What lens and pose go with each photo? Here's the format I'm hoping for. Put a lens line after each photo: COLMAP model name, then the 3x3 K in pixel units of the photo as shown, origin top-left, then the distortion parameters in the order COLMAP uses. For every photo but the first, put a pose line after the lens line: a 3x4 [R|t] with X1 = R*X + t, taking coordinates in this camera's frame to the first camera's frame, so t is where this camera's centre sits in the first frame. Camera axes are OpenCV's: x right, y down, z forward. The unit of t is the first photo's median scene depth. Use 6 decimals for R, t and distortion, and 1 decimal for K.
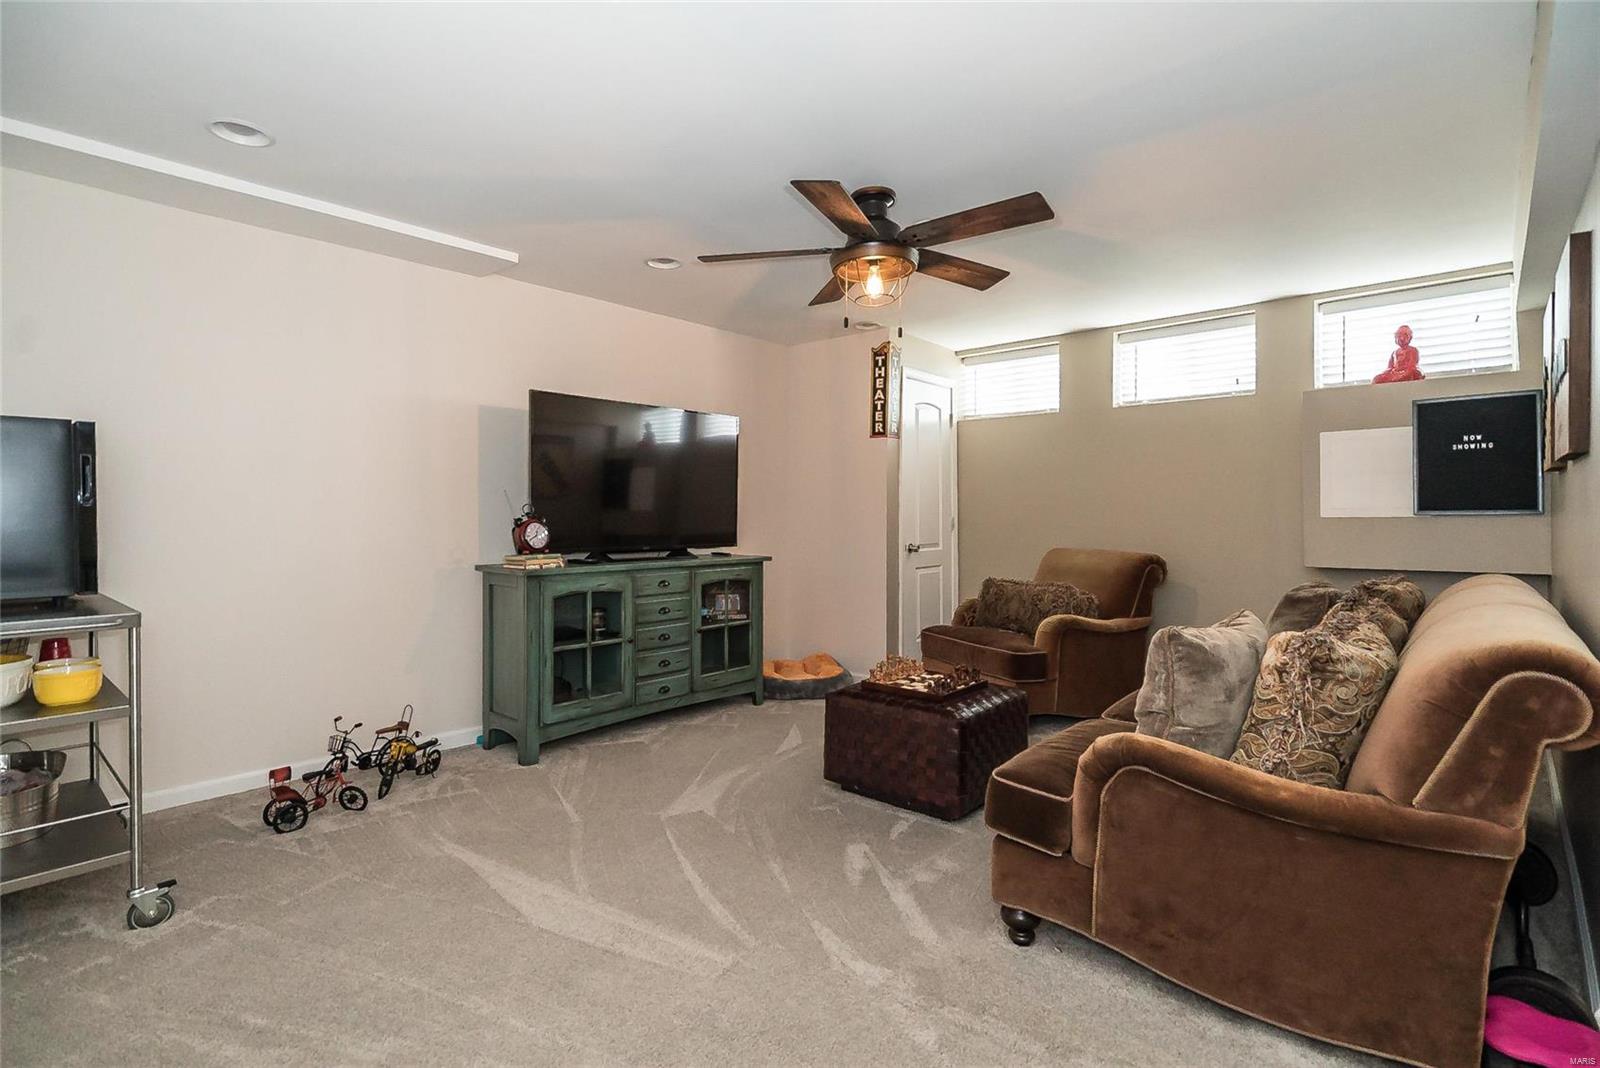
lens RADIAL K [[742.8, 0, 797.5], [0, 742.8, 517.3], [0, 0, 1]] dist [0.002025, -0.000380]
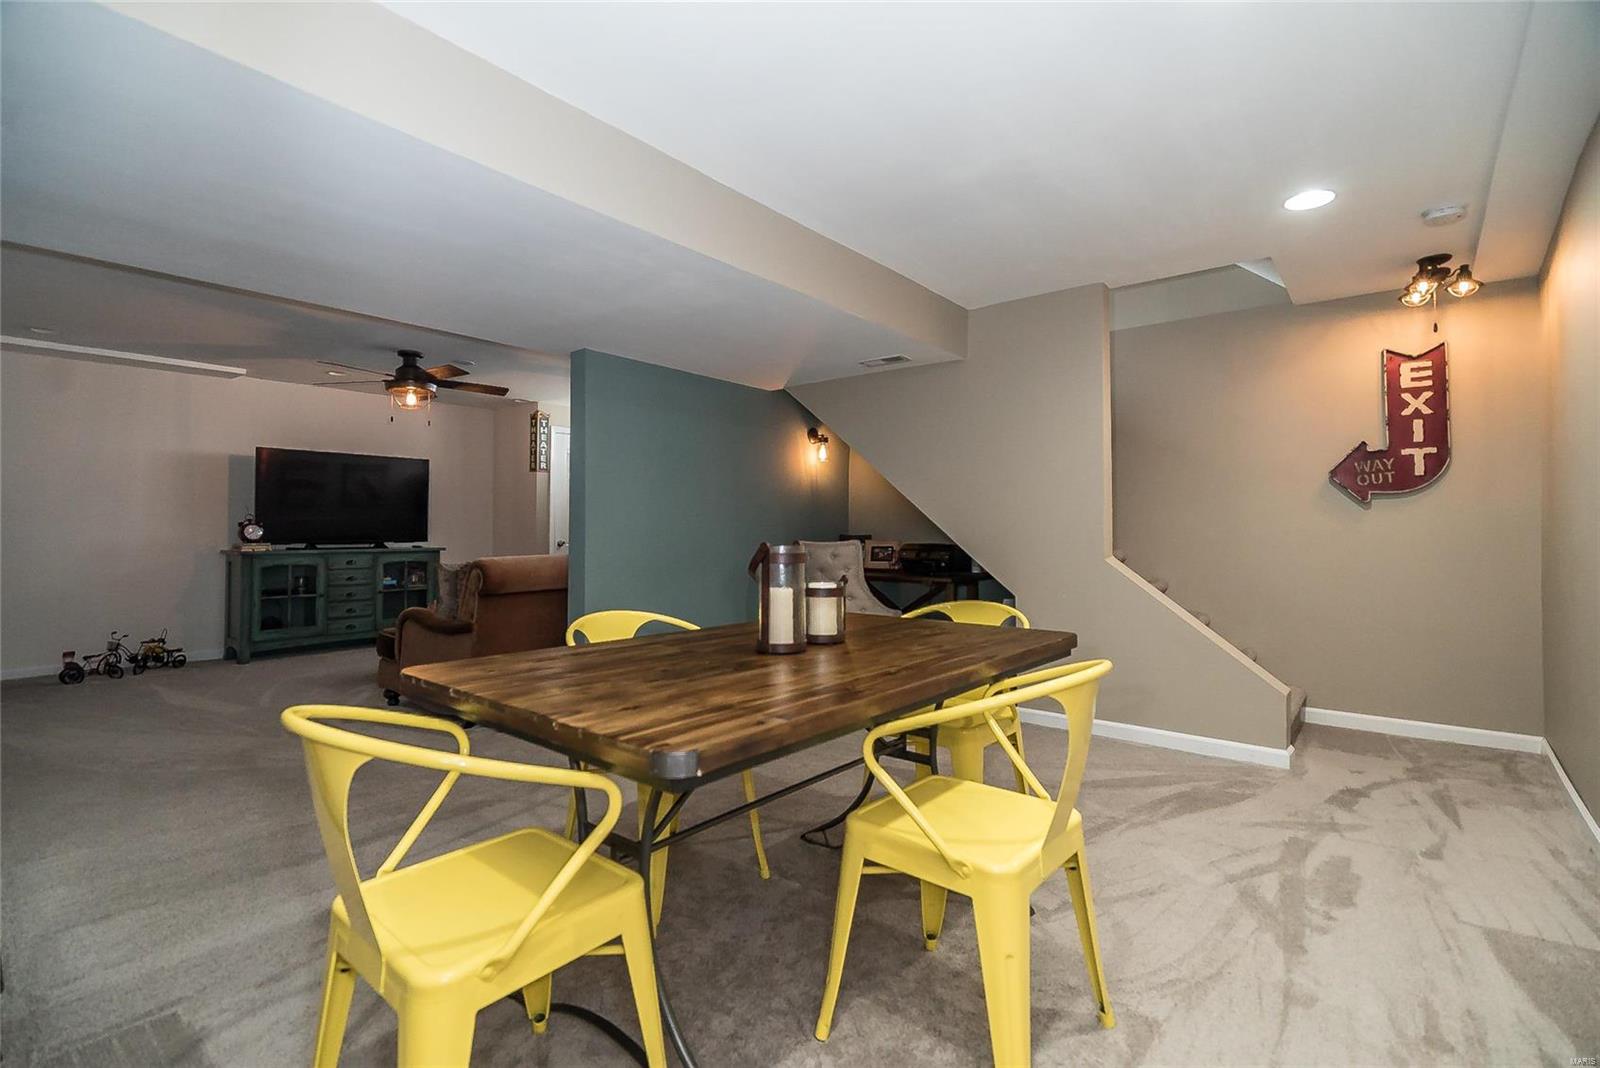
lens RADIAL K [[728.9, 0, 824.1], [0, 728.9, 506.6], [0, 0, 1]] dist [0.001405, -0.000349]
pose [[0.998003, 0.006343, 0.062855, 0.794292], [-0.004664, 0.999629, -0.026820, 0.003968], [-0.063002, 0.026473, 0.997662, -0.710977]]
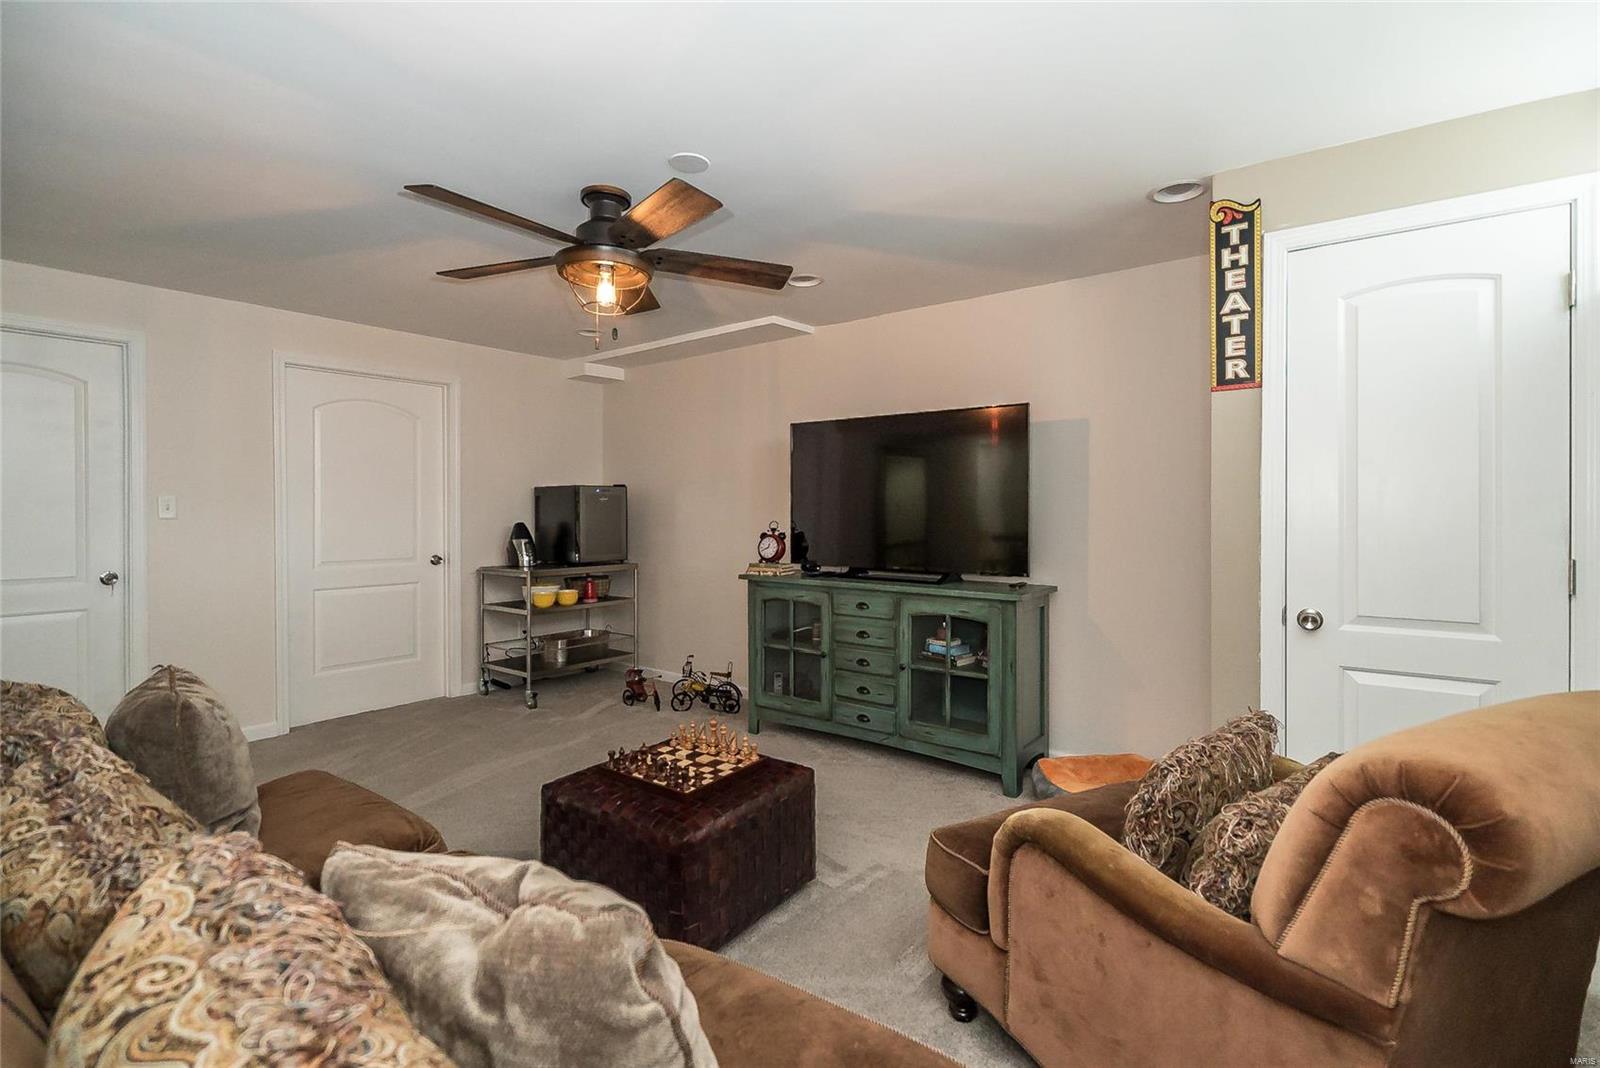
lens RADIAL K [[742.8, 0, 797.5], [0, 742.8, 517.3], [0, 0, 1]] dist [0.002025, -0.000380]
pose [[0.063266, 0.012193, -0.997922, 0.779393], [0.000508, 0.999925, 0.012249, -0.035690], [0.997997, -0.001282, 0.063255, 0.889200]]
